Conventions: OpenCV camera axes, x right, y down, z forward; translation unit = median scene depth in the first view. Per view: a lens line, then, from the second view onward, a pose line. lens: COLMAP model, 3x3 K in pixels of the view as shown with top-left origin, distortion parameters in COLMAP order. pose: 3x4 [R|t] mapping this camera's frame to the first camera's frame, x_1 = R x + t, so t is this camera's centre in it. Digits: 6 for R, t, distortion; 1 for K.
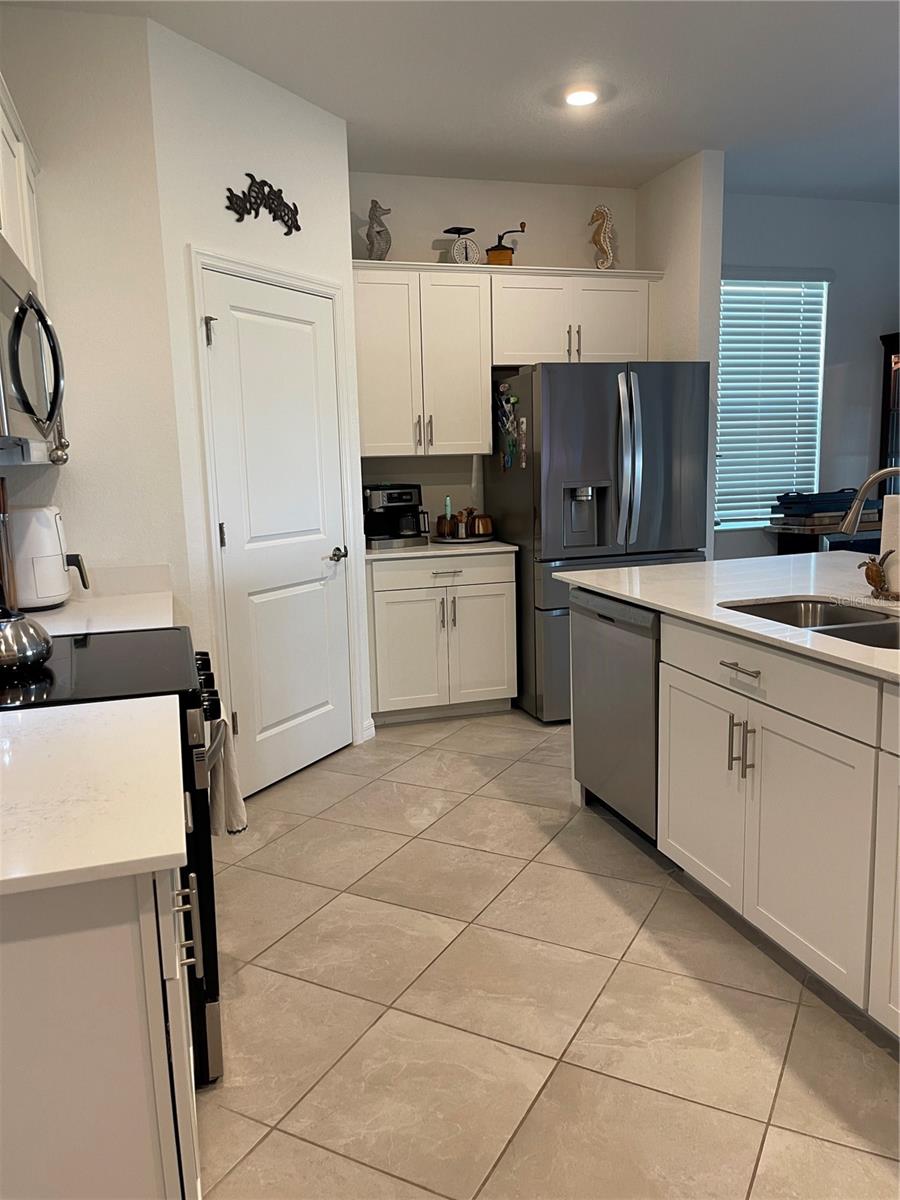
lens RADIAL K [[905.0, 0, 444.9], [0, 905.0, 605.4], [0, 0, 1]] dist [0.057177, -0.059686]
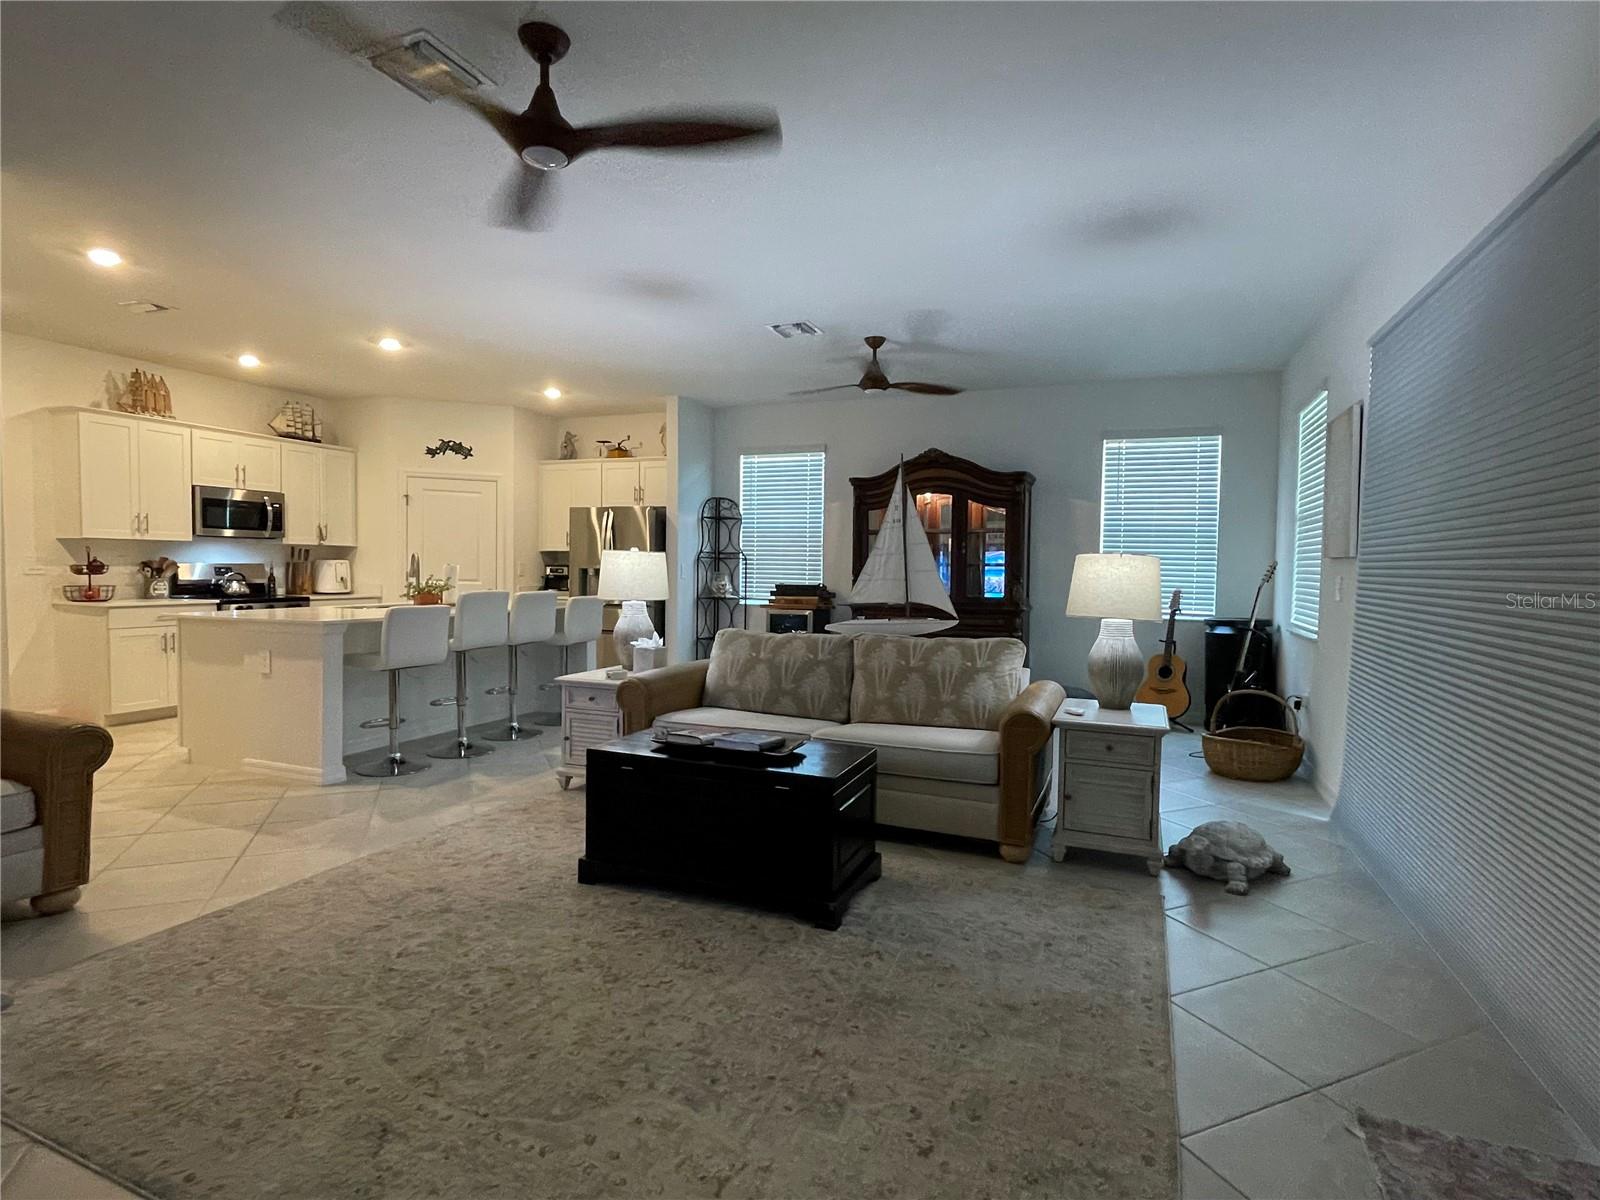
lens RADIAL K [[818.1, 0, 810.4], [0, 818.1, 601.4], [0, 0, 1]] dist [0.000080, 0.003883]
pose [[0.789531, 0.065360, -0.610220, 1.908884], [-0.136908, 0.988014, -0.071312, -0.000129], [0.598245, 0.139847, 0.789016, -0.120481]]
